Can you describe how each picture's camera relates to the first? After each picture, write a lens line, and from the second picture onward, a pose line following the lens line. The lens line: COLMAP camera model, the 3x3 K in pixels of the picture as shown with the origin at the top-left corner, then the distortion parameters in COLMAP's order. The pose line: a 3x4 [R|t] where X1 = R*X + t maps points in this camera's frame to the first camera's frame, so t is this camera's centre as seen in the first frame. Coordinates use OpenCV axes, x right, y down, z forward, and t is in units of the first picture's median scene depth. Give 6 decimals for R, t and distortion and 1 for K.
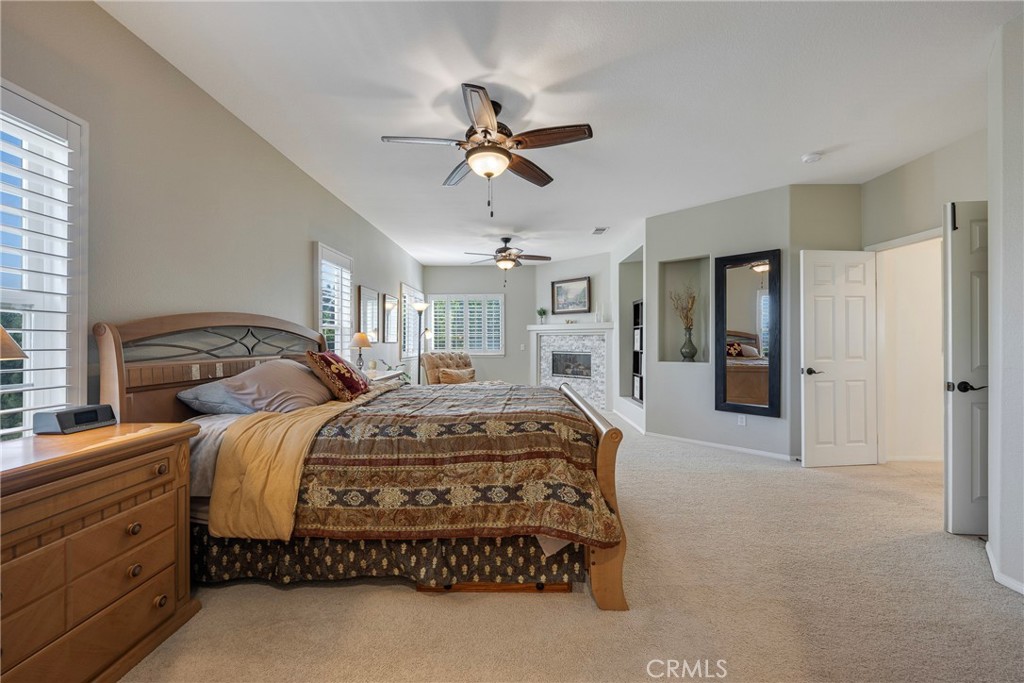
lens RADIAL K [[407.0, 0, 512.1], [0, 407.0, 339.8], [0, 0, 1]] dist [-0.000206, -0.000118]
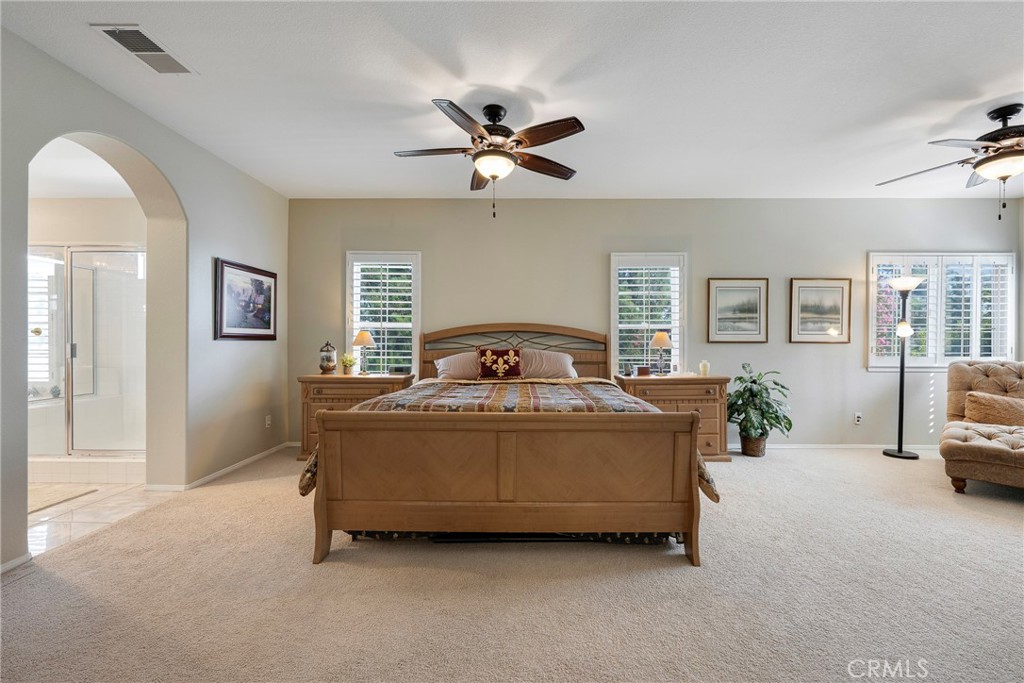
lens RADIAL K [[426.9, 0, 516.5], [0, 426.9, 343.7], [0, 0, 1]] dist [-0.001252, -0.000062]
pose [[0.011156, 0.001846, -0.999936, 0.361881], [0.003277, 0.999993, 0.001883, 0.004264], [0.999932, -0.003298, 0.011150, 0.371244]]
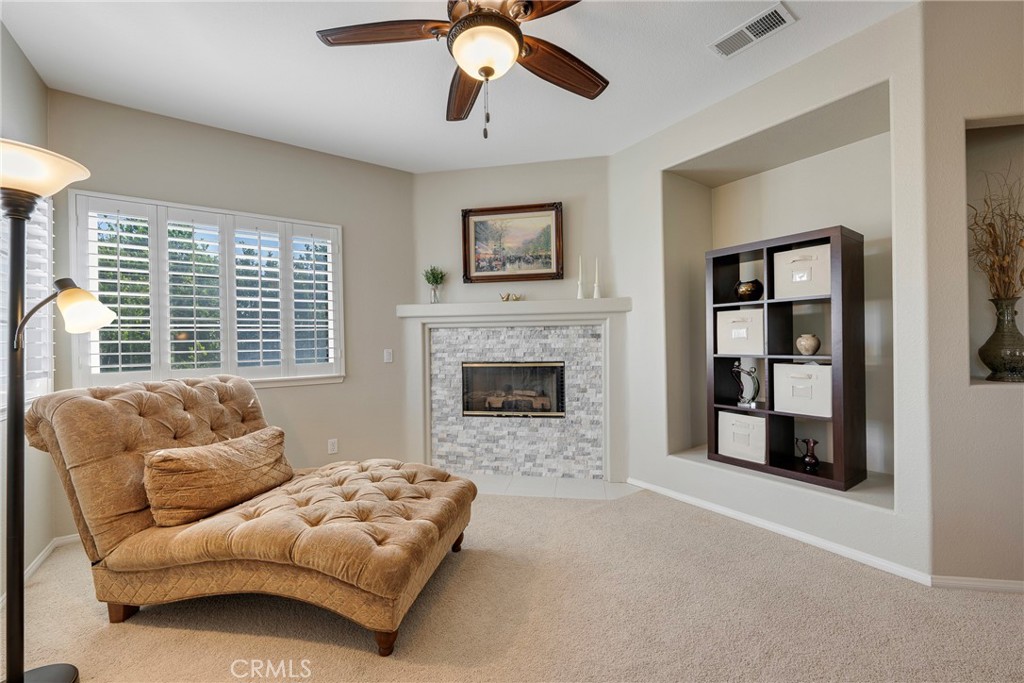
lens RADIAL K [[407.0, 0, 512.1], [0, 407.0, 339.8], [0, 0, 1]] dist [-0.000206, -0.000118]
pose [[0.805522, -0.012495, 0.592433, -0.134573], [0.014815, 0.999890, 0.000945, 0.003330], [-0.592380, 0.008015, 0.805619, 0.624971]]
